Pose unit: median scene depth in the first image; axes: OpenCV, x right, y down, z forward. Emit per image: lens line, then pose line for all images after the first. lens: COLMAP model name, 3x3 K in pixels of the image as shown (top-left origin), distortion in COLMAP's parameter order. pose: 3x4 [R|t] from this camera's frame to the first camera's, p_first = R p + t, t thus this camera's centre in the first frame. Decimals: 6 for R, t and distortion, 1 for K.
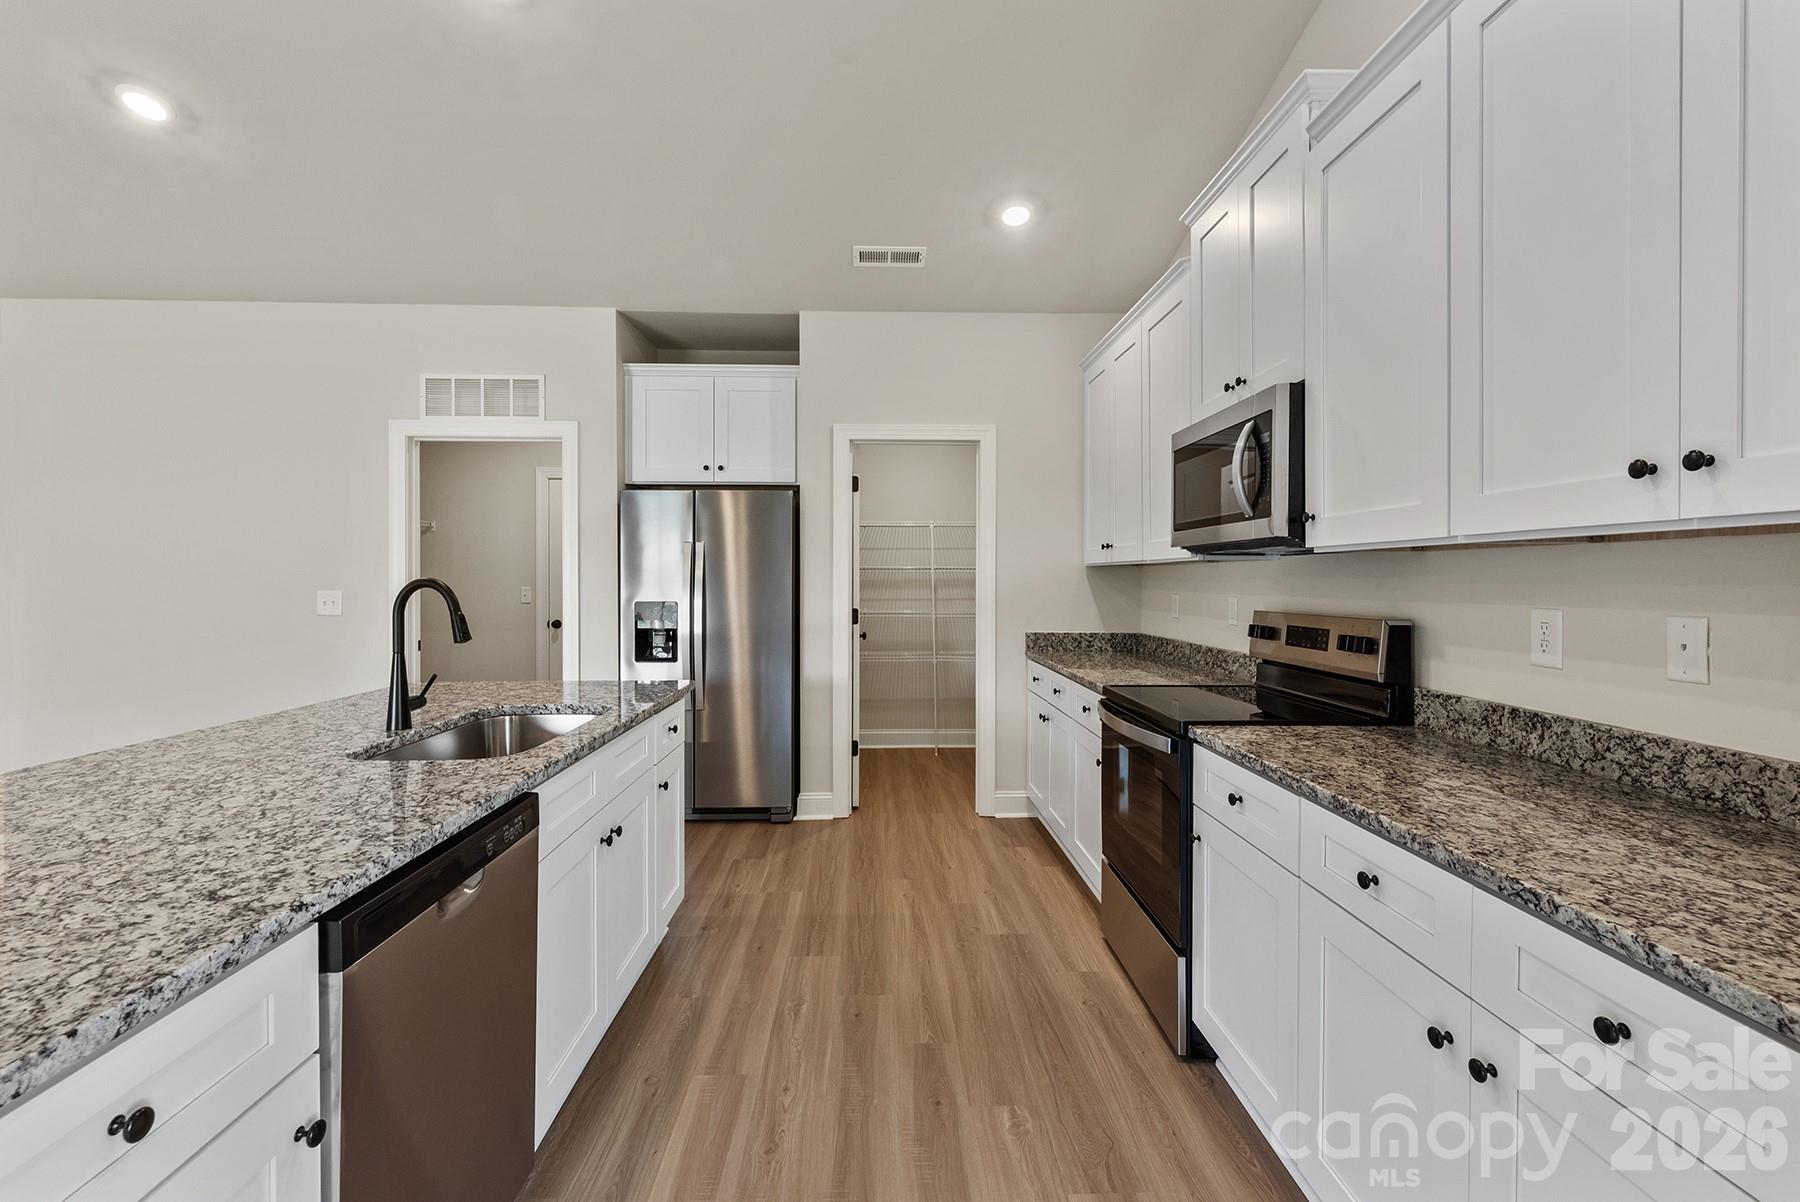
lens RADIAL K [[790.3, 0, 898.8], [0, 790.3, 581.3], [0, 0, 1]] dist [0.000858, -0.001036]
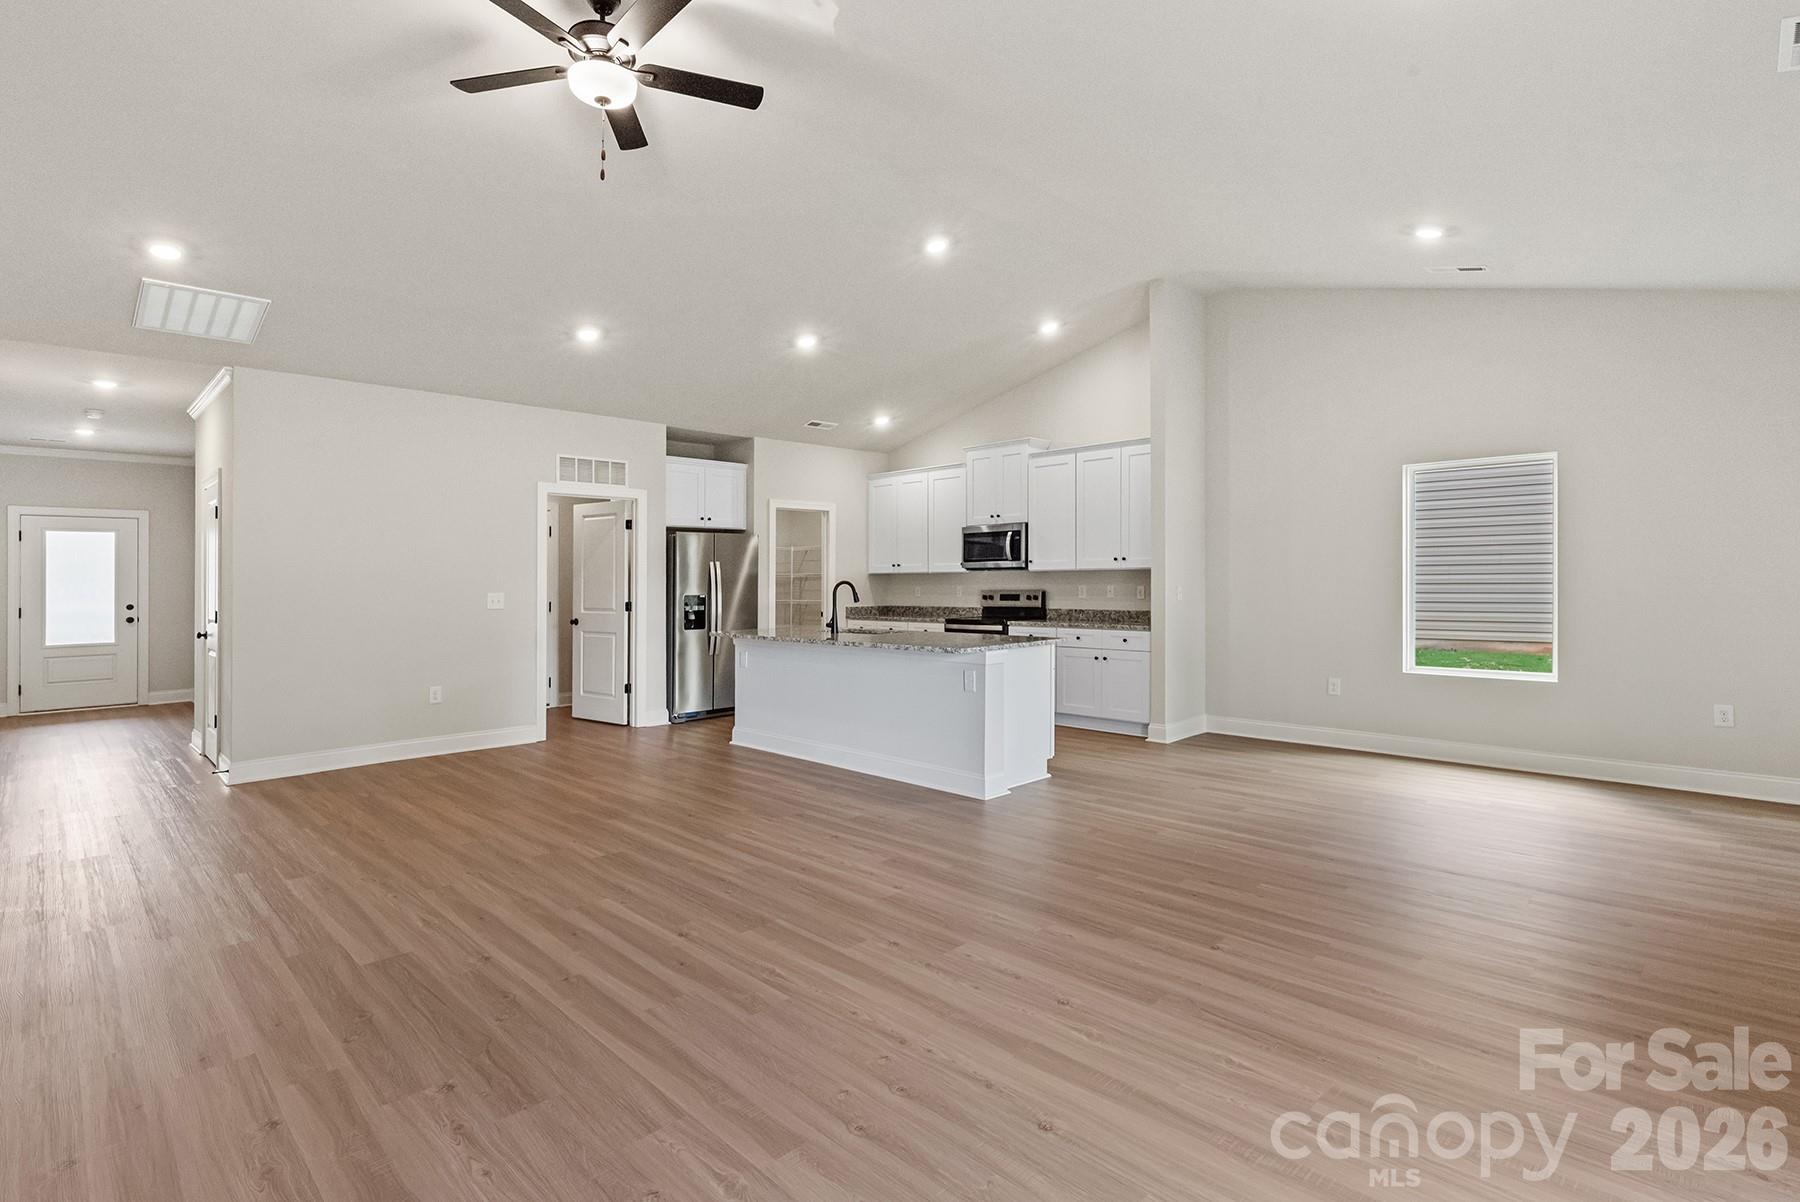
lens RADIAL K [[853.9, 0, 891.8], [0, 853.9, 576.0], [0, 0, 1]] dist [-0.002022, -0.000563]
pose [[0.737809, -0.006290, 0.674980, -1.716888], [0.012772, 0.999908, -0.004643, -0.003370], [-0.674888, 0.012047, 0.737821, -0.959142]]
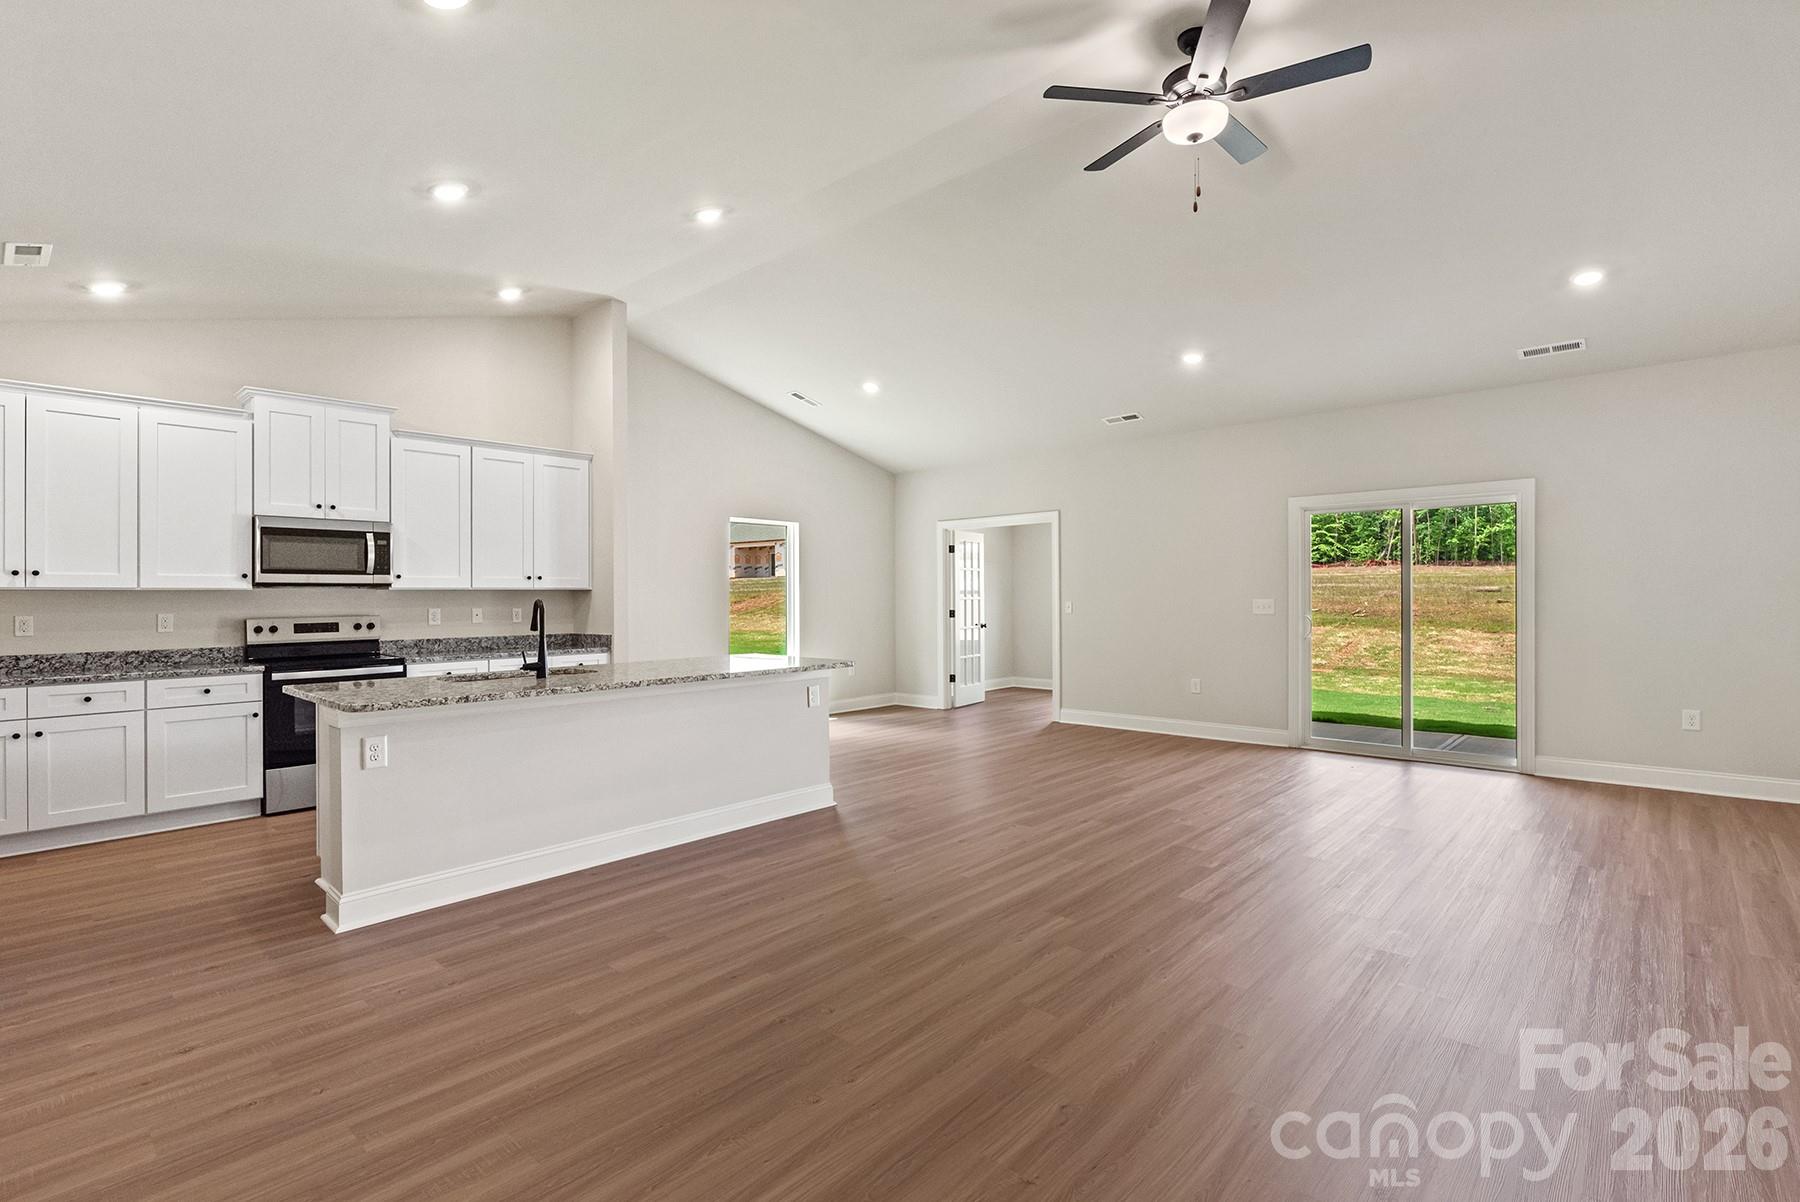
lens RADIAL K [[853.9, 0, 891.8], [0, 853.9, 576.0], [0, 0, 1]] dist [-0.002022, -0.000563]
pose [[-0.714061, 0.021948, 0.699740, -1.785344], [0.007501, 0.999691, -0.023702, -0.002052], [-0.700044, -0.011676, -0.714005, 1.257632]]
